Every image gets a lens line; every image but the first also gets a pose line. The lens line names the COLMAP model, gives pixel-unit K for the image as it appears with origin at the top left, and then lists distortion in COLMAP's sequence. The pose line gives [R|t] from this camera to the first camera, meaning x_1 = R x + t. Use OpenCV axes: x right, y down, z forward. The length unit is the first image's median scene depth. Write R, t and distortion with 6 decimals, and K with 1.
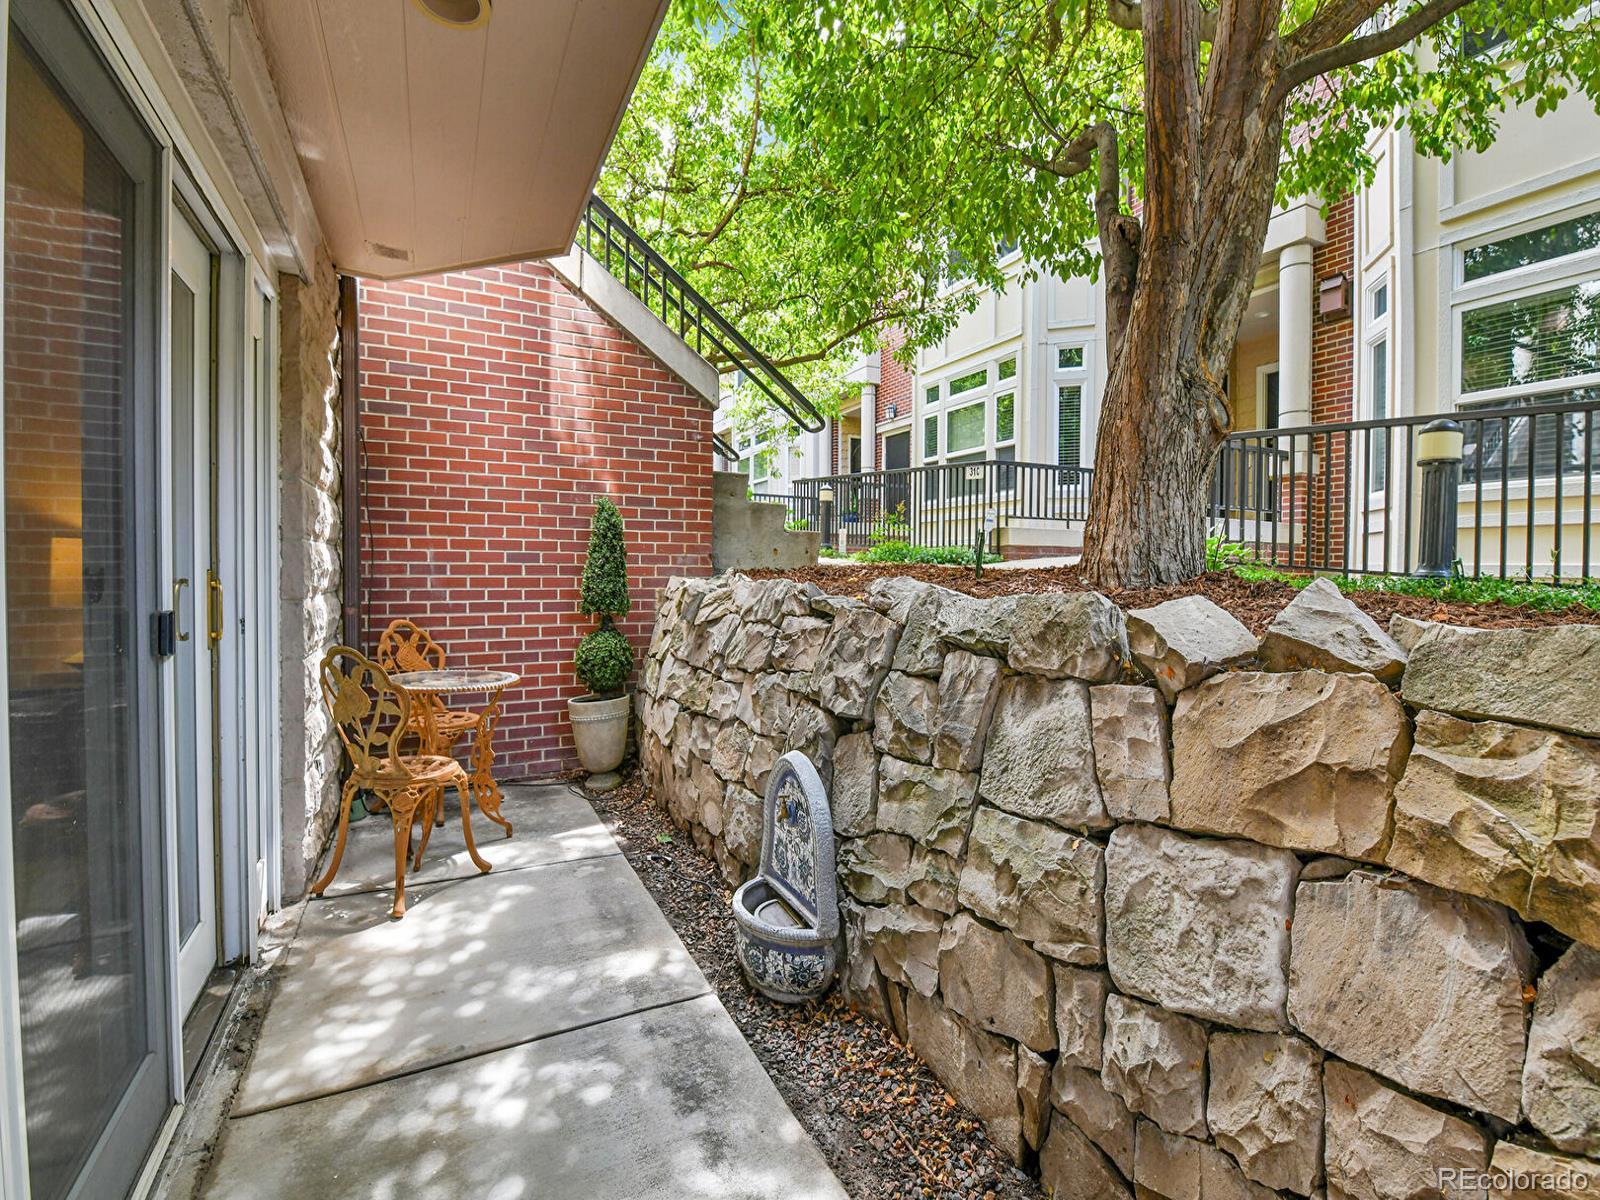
lens RADIAL K [[701.8, 0, 798.5], [0, 701.8, 586.1], [0, 0, 1]] dist [-0.001291, -0.000354]
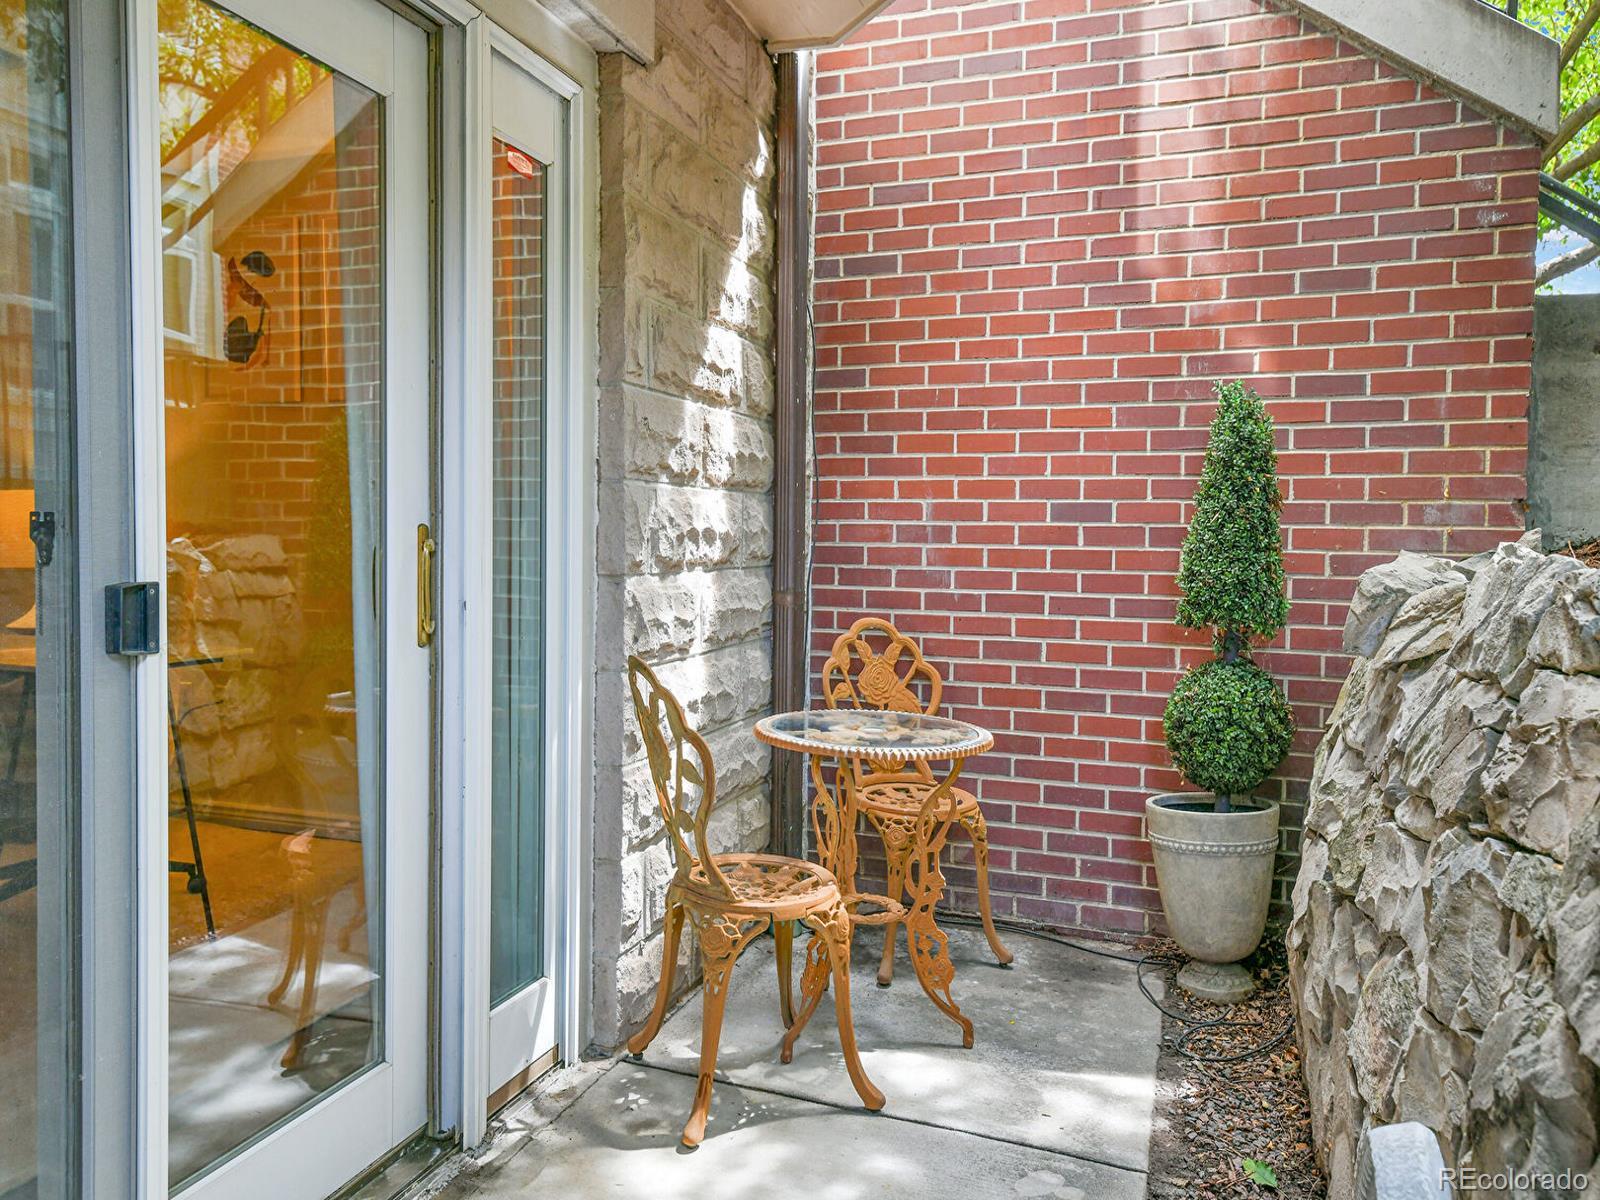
lens RADIAL K [[1151.2, 0, 801.1], [0, 1151.2, 577.8], [0, 0, 1]] dist [0.025963, 0.006429]
pose [[0.689123, 0.027953, -0.724105, 0.096886], [-0.023913, 0.999589, 0.015829, -0.000116], [0.724249, 0.006407, 0.689508, 0.270300]]
